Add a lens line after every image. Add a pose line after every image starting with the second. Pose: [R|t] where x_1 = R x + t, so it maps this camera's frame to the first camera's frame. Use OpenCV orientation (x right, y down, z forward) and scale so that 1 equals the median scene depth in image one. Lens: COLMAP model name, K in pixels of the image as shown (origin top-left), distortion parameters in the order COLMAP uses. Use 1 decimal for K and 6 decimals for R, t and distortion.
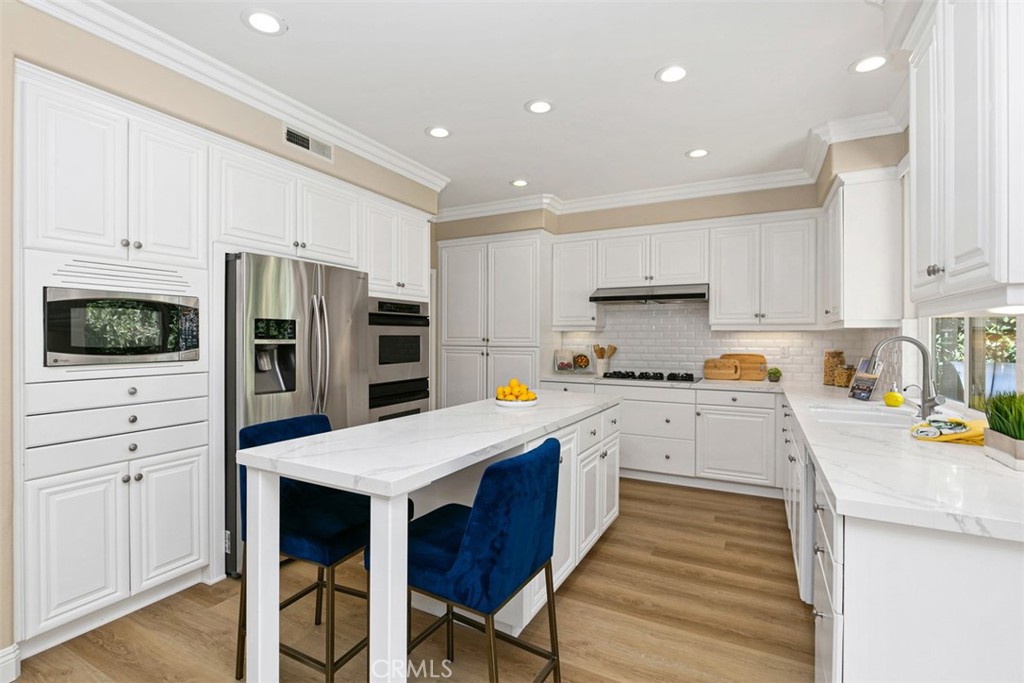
lens RADIAL K [[477.6, 0, 505.2], [0, 477.6, 337.3], [0, 0, 1]] dist [-0.004007, -0.000287]
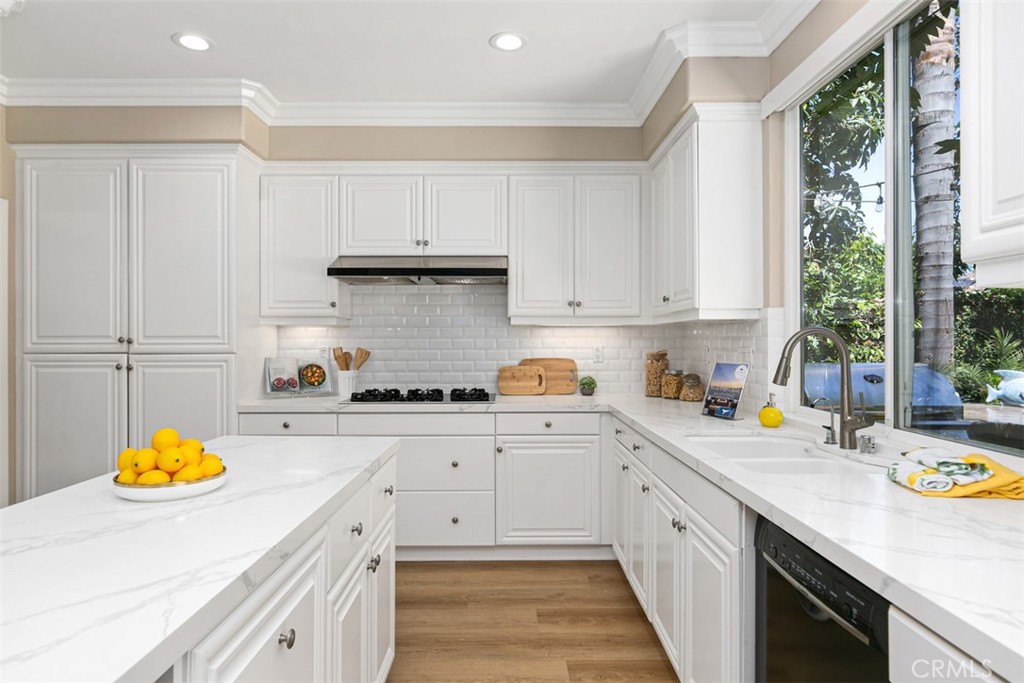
lens RADIAL K [[597.0, 0, 508.0], [0, 597.0, 340.8], [0, 0, 1]] dist [-0.001814, 0.005743]
pose [[0.880204, -0.004586, 0.474573, 0.023575], [0.004074, 0.999989, 0.002107, 0.007400], [-0.474578, 0.000078, 0.880214, 0.274937]]
